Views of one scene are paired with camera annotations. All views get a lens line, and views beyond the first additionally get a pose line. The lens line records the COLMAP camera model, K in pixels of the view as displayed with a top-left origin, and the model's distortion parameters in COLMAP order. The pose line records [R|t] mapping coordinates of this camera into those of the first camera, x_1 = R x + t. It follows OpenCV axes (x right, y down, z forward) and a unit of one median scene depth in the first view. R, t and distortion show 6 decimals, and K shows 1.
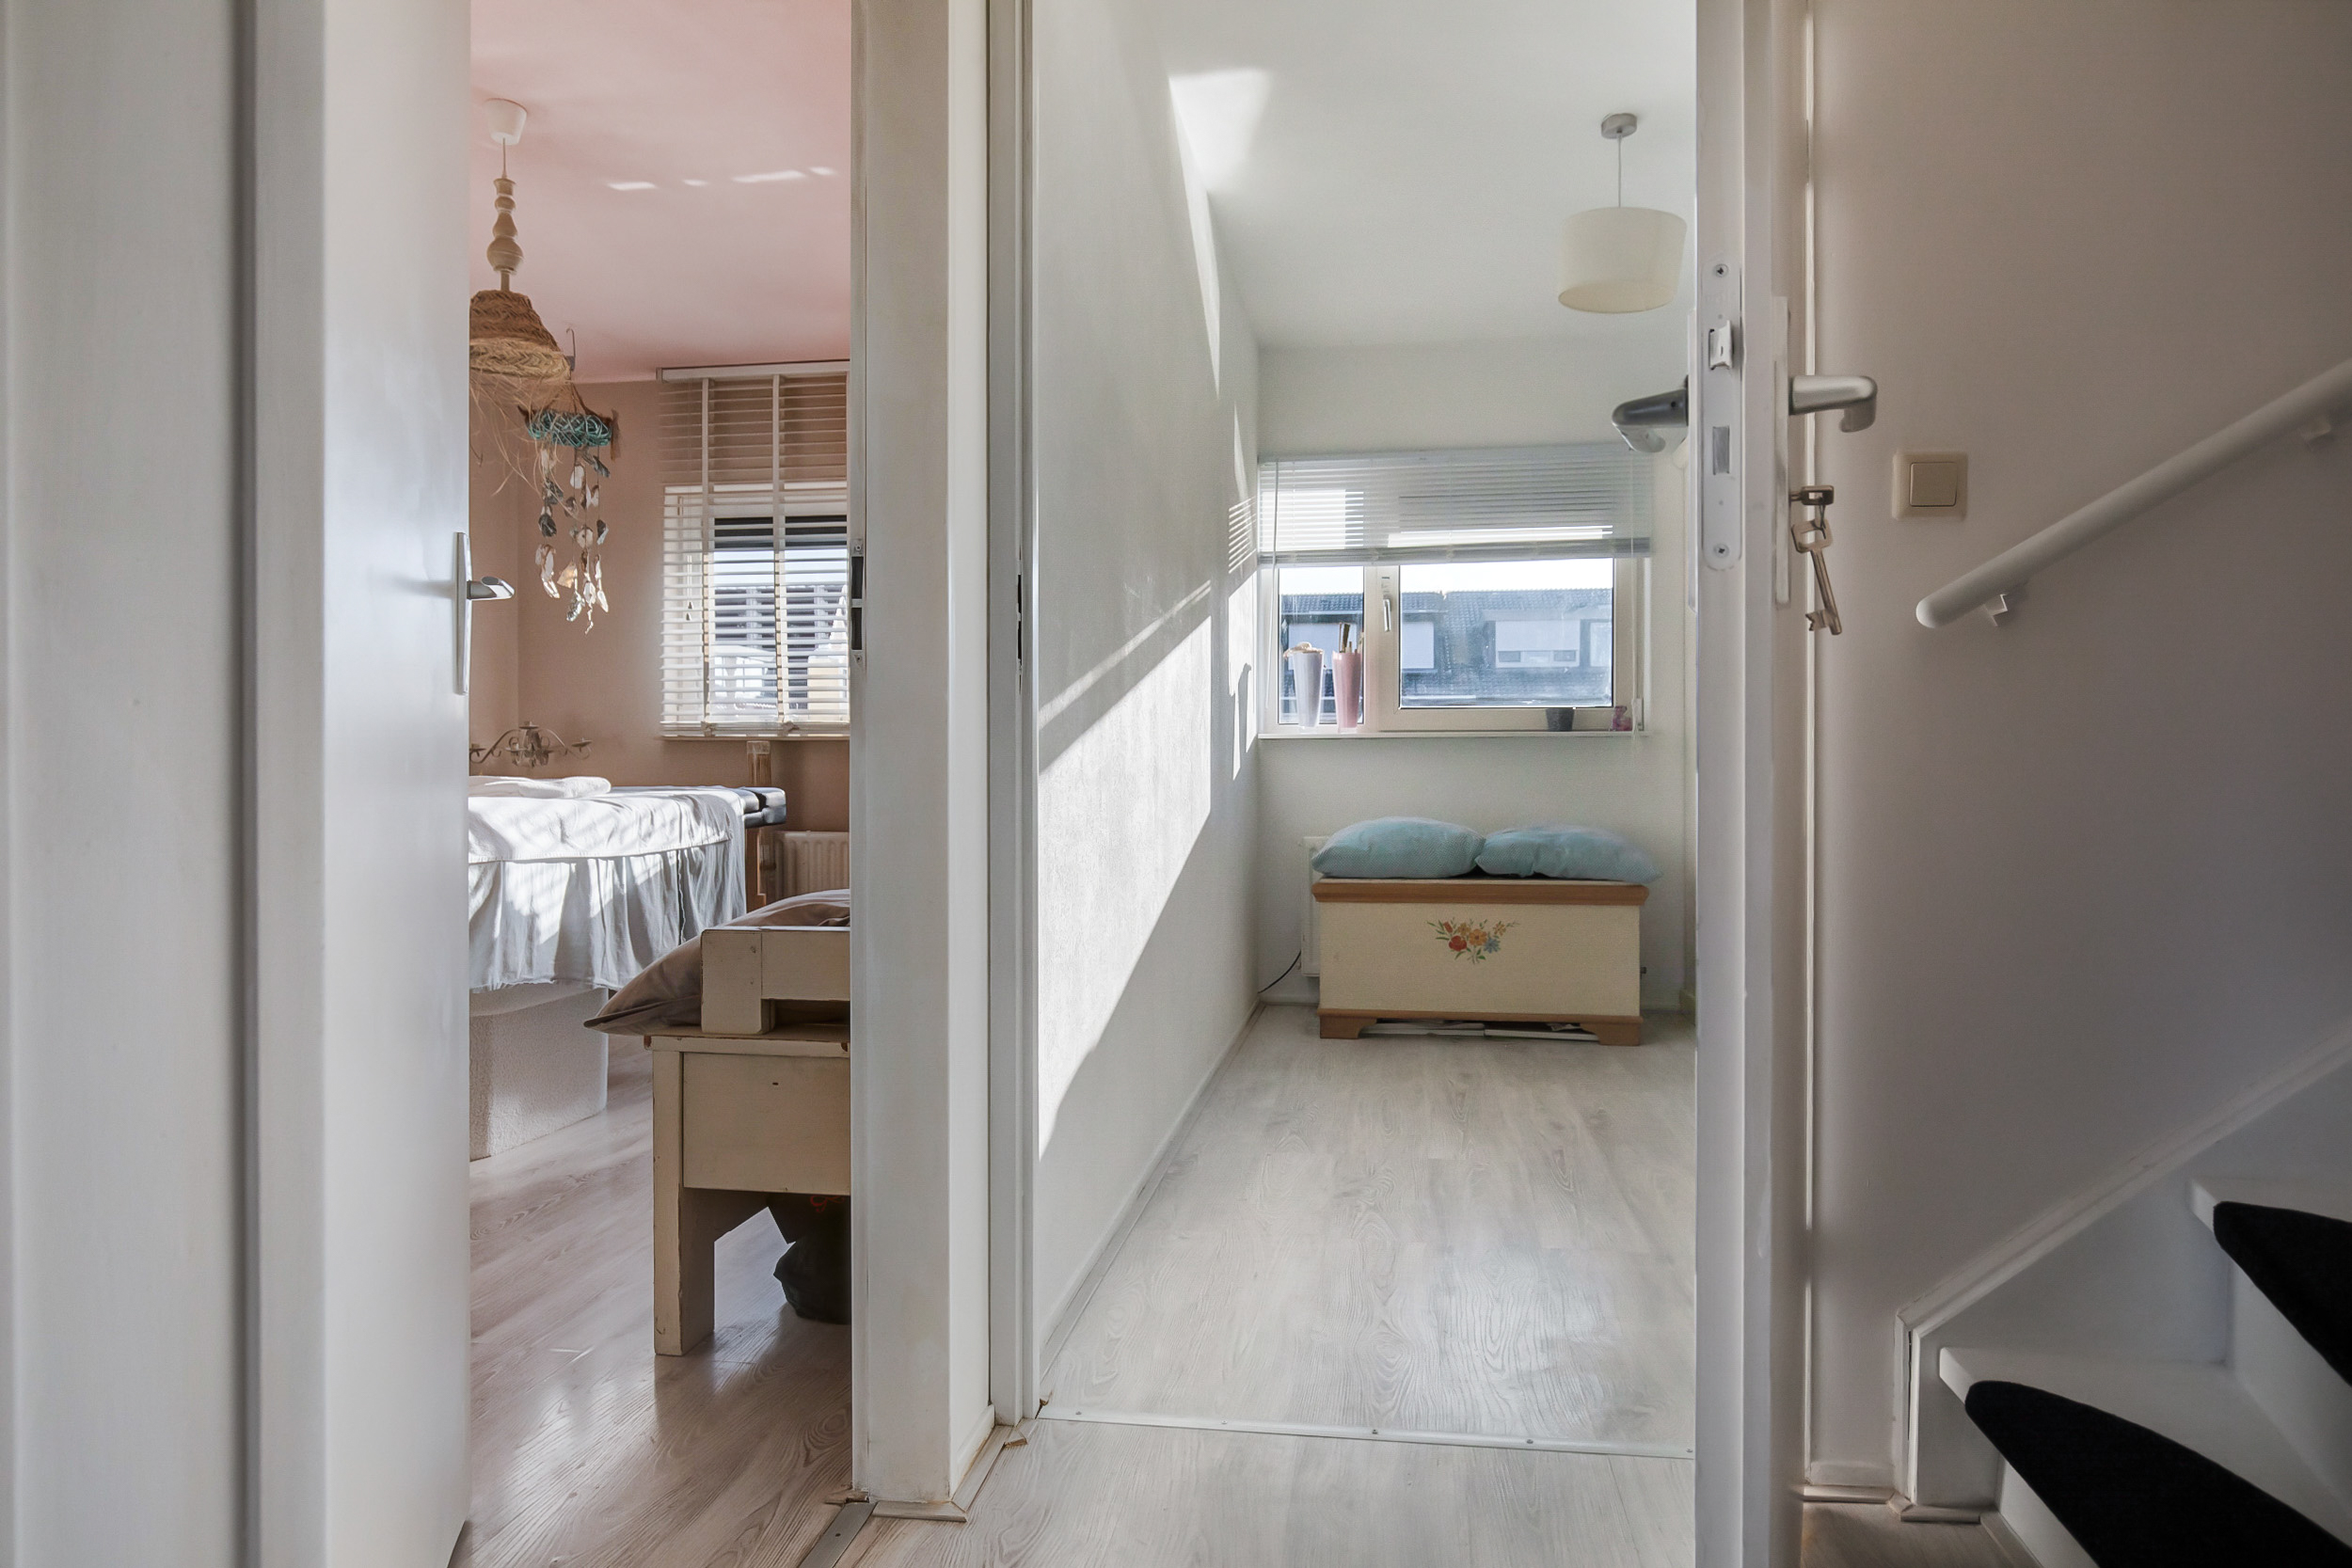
lens RADIAL K [[1399.2, 0, 1177.7], [0, 1399.2, 789.9], [0, 0, 1]] dist [-0.016956, 0.005014]
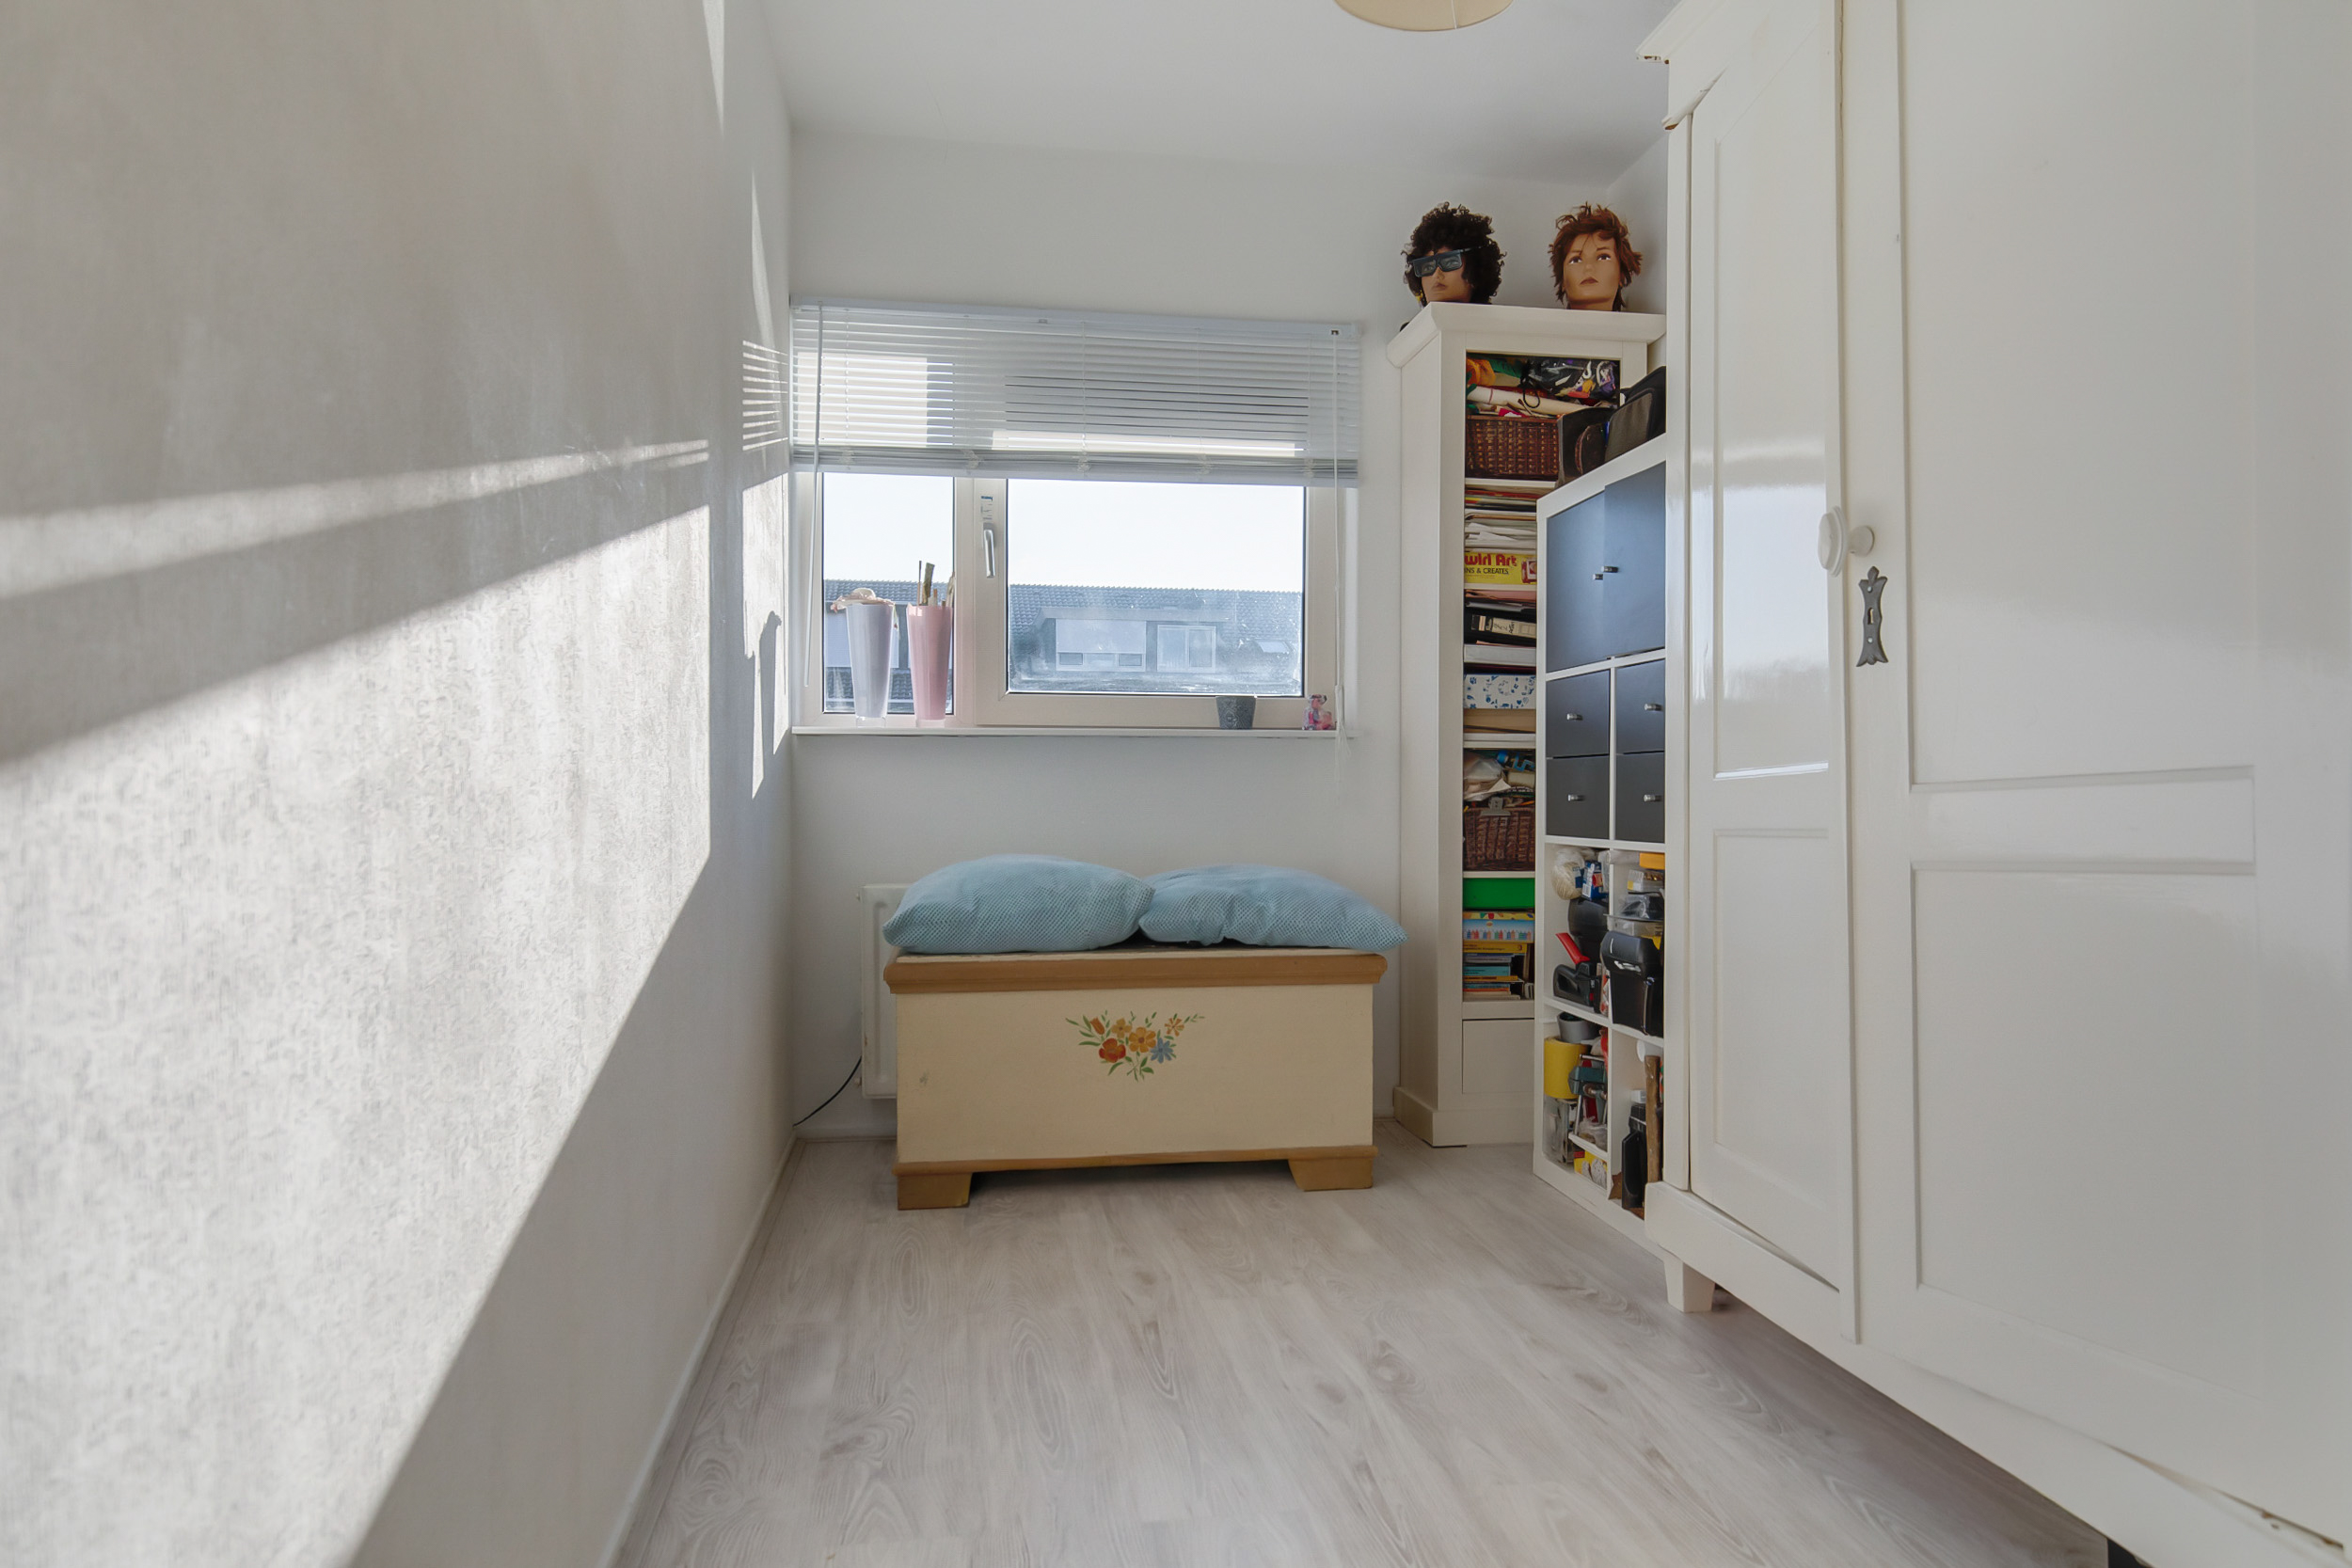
lens RADIAL K [[1437.6, 0, 1174.0], [0, 1437.6, 828.4], [0, 0, 1]] dist [-0.003472, 0.000299]
pose [[0.947671, -0.005401, 0.319204, 0.013975], [0.000189, 0.999866, 0.016356, -0.004374], [-0.319249, -0.015440, 0.947545, 0.347751]]
